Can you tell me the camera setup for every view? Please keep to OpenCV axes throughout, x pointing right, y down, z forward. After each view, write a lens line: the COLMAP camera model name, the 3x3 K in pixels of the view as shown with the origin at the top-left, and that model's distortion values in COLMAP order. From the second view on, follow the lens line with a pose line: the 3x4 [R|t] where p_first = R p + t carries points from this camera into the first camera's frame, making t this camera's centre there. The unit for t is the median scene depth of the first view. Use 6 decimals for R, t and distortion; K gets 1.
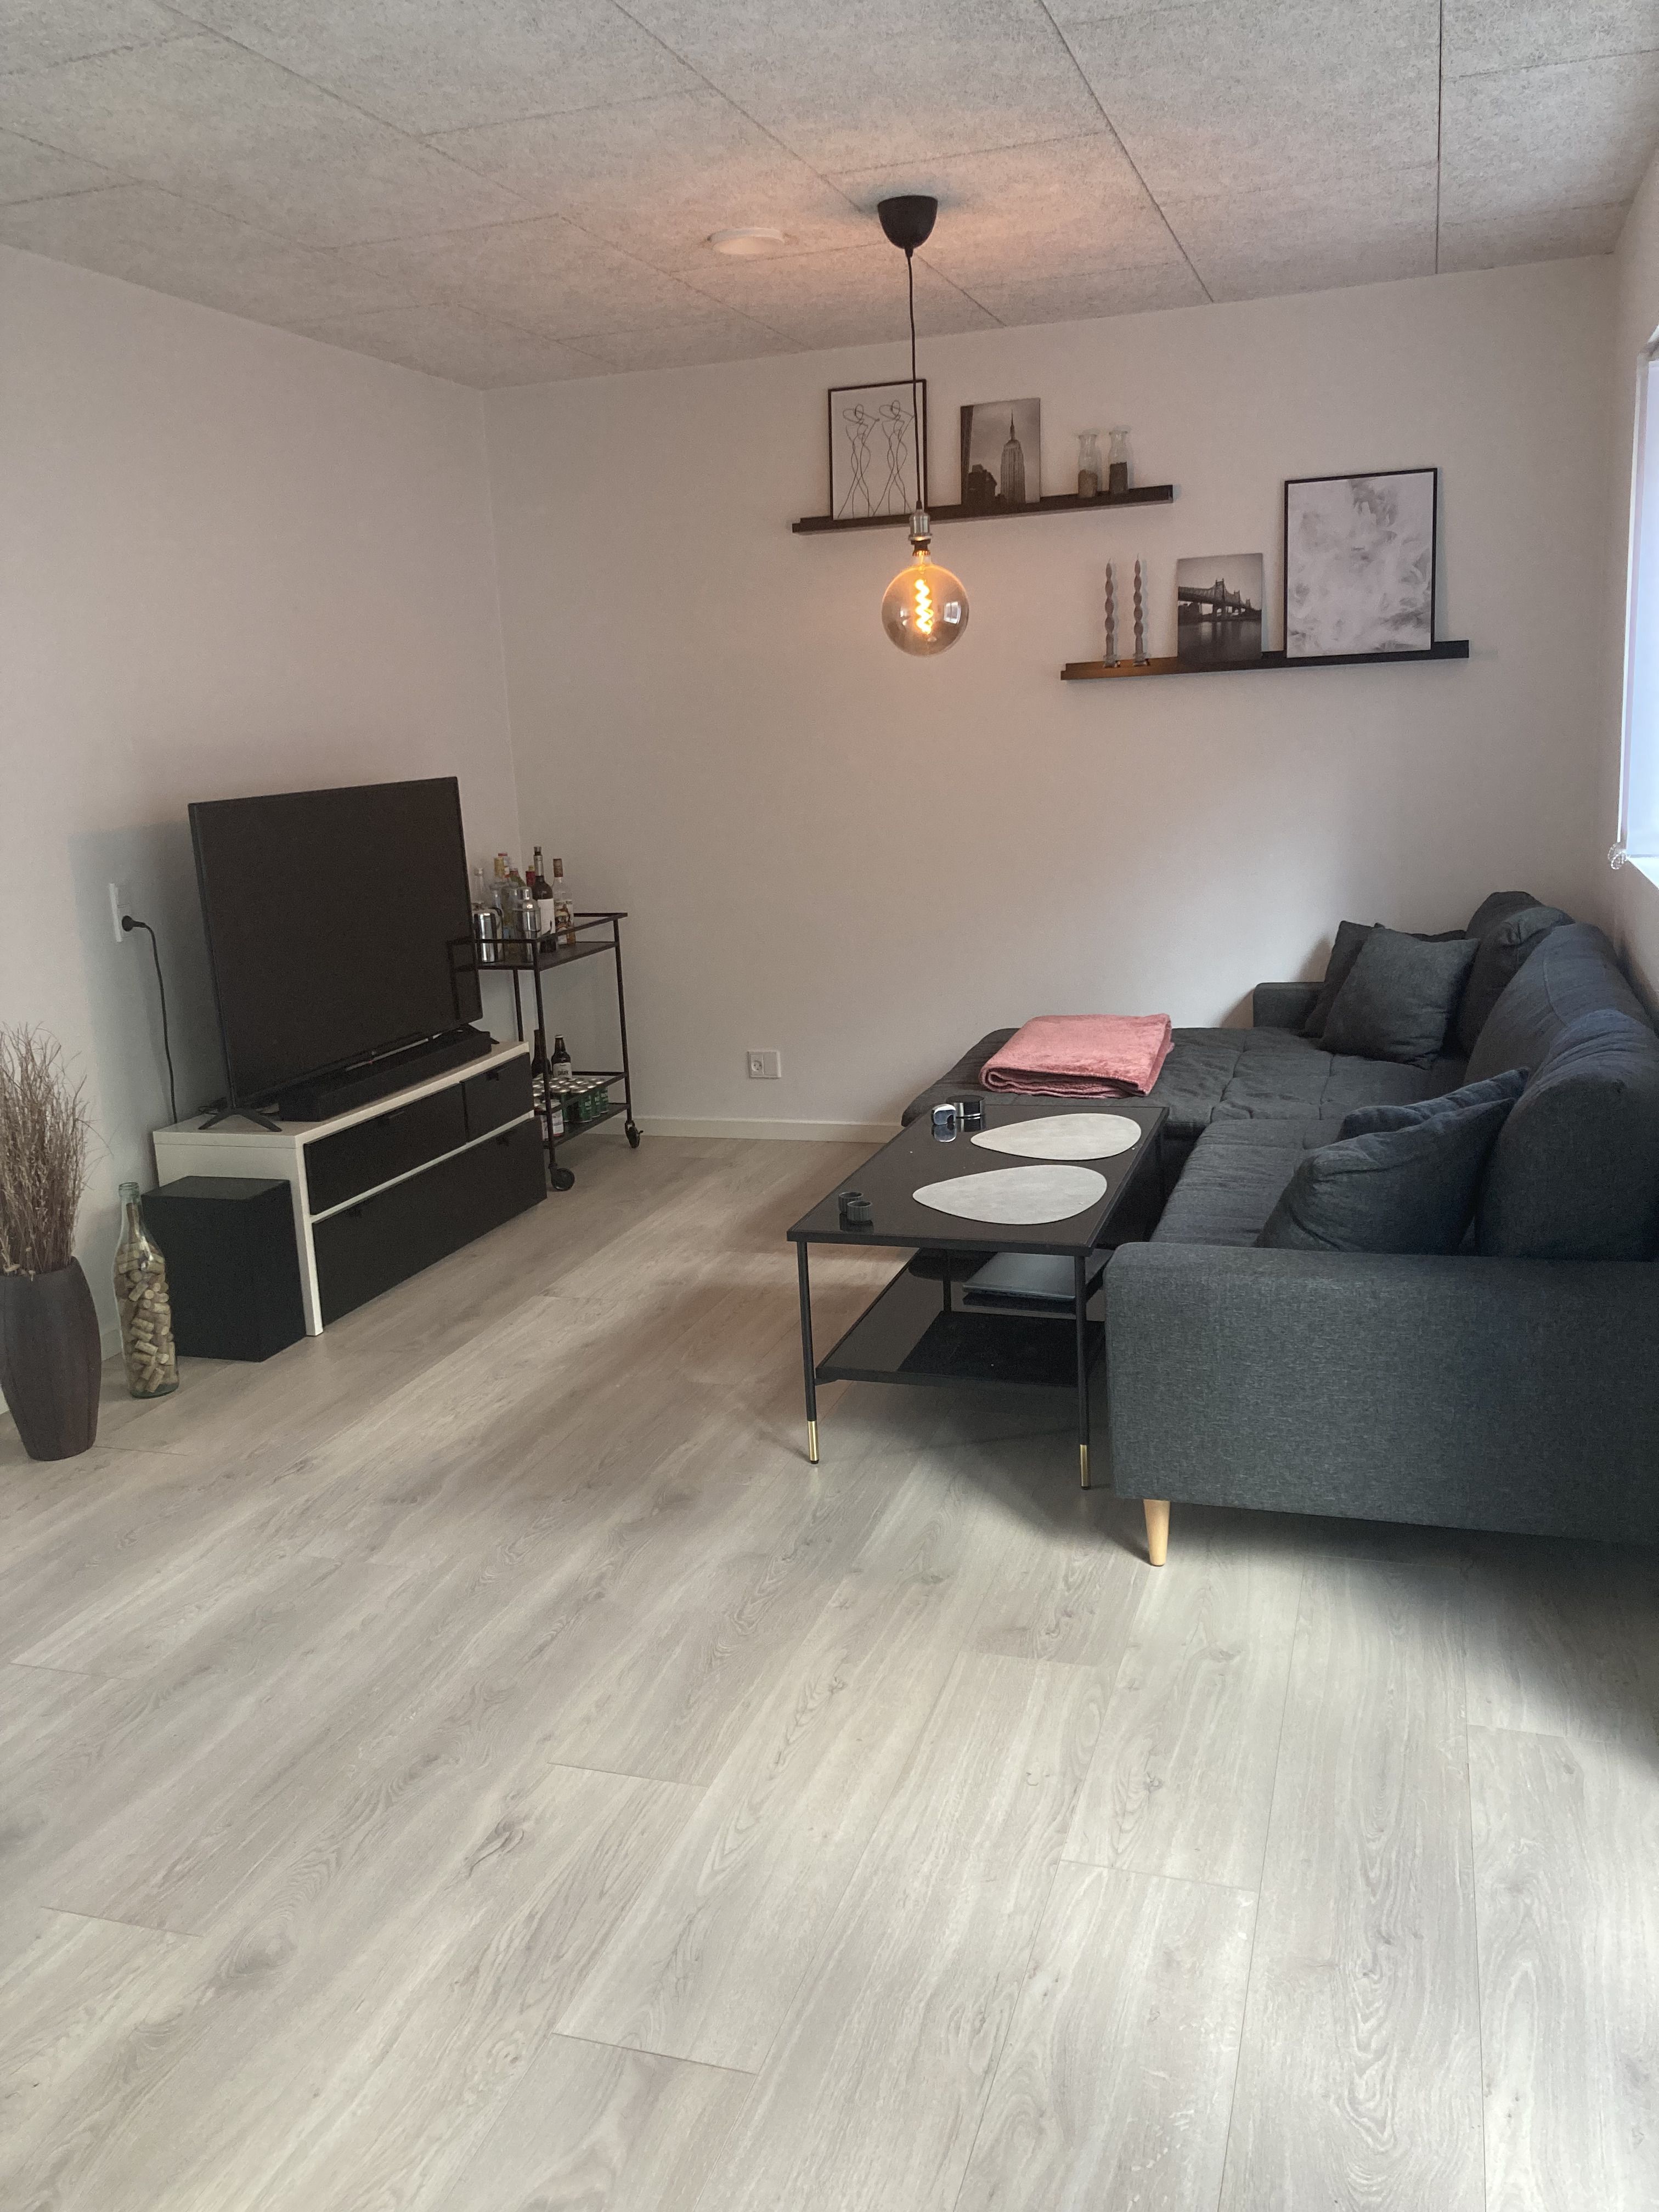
lens RADIAL K [[1836.6, 0, 826.1], [0, 1836.6, 1109.4], [0, 0, 1]] dist [0.043079, -0.046891]
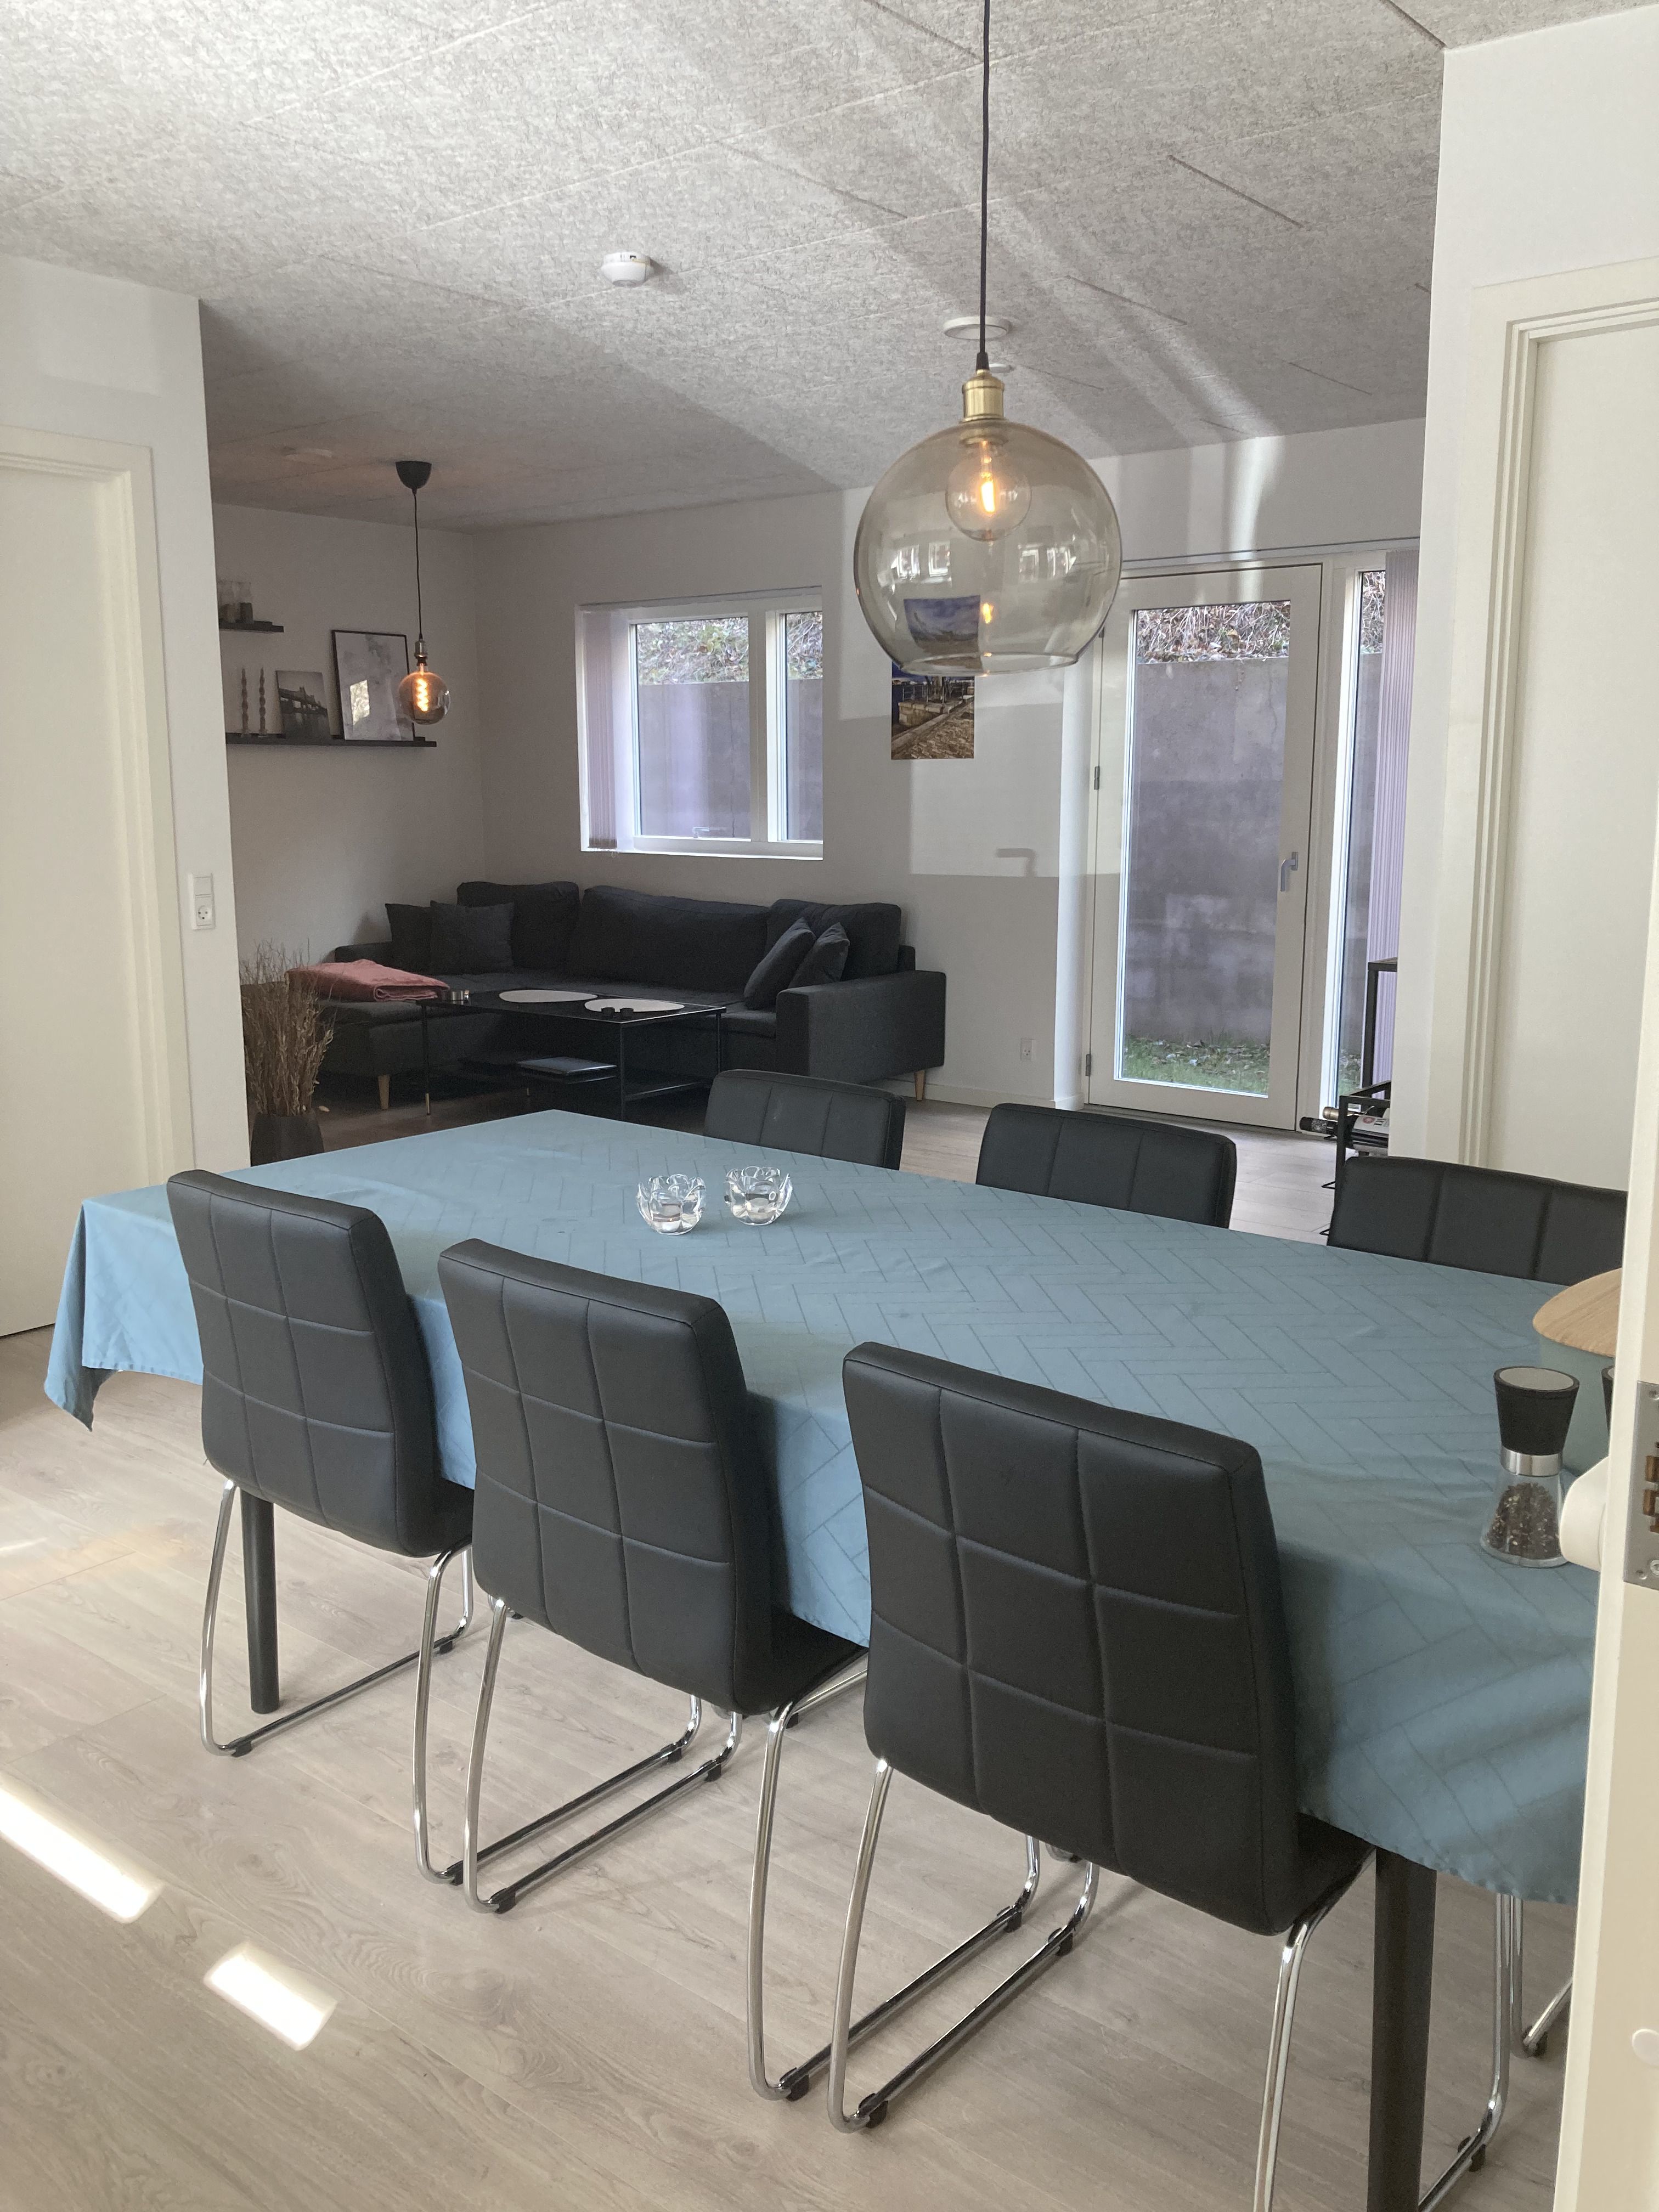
lens RADIAL K [[1836.6, 0, 825.6], [0, 1836.6, 1100.6], [0, 0, 1]] dist [0.043079, -0.046891]
pose [[0.370770, -0.114982, 0.921580, -1.093329], [0.183879, 0.981751, 0.048512, 0.060005], [-0.910340, 0.151472, 0.385146, 0.056092]]
